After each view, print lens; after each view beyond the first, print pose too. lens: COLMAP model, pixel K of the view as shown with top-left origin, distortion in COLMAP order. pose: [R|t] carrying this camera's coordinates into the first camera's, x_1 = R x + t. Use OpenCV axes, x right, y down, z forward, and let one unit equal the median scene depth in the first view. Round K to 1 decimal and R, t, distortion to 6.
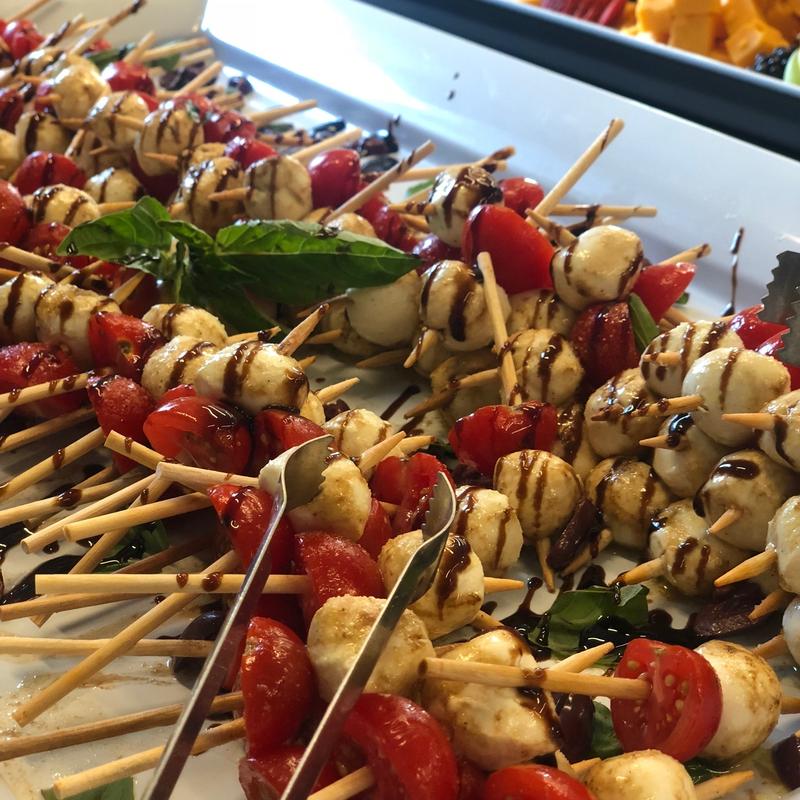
lens RADIAL K [[1591.9, 0, 400.0], [0, 1591.9, 400.0], [0, 0, 1]] dist [-0.120349, 1.219389]
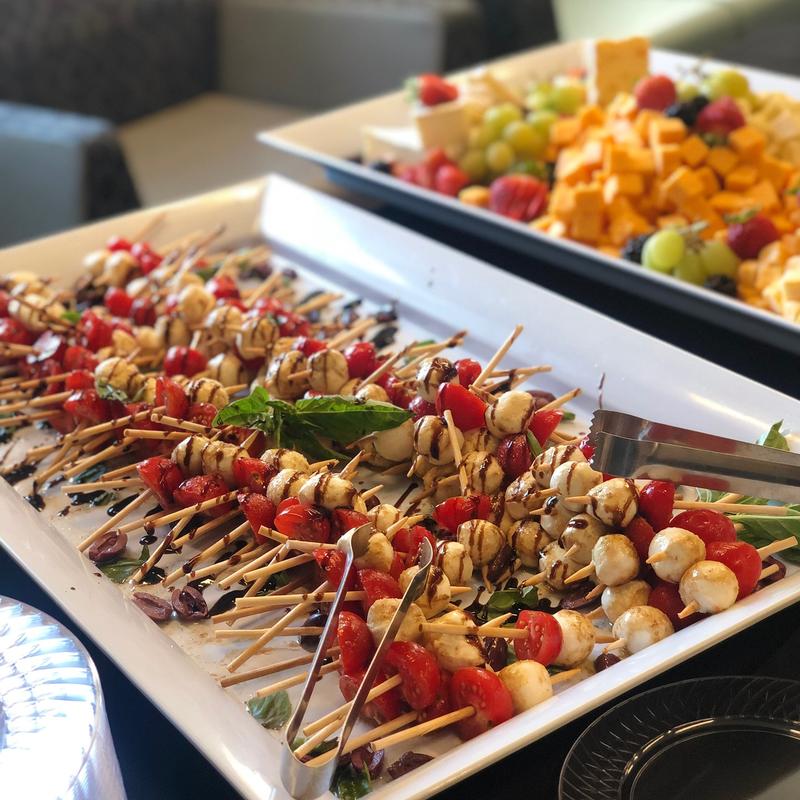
lens RADIAL K [[1591.9, 0, 400.0], [0, 1591.9, 400.0], [0, 0, 1]] dist [-0.120349, 1.219389]
pose [[0.997741, -0.065795, -0.013558, 0.026516], [0.065489, 0.997613, -0.021892, -0.073834], [0.014966, 0.020955, 0.999668, -0.887879]]
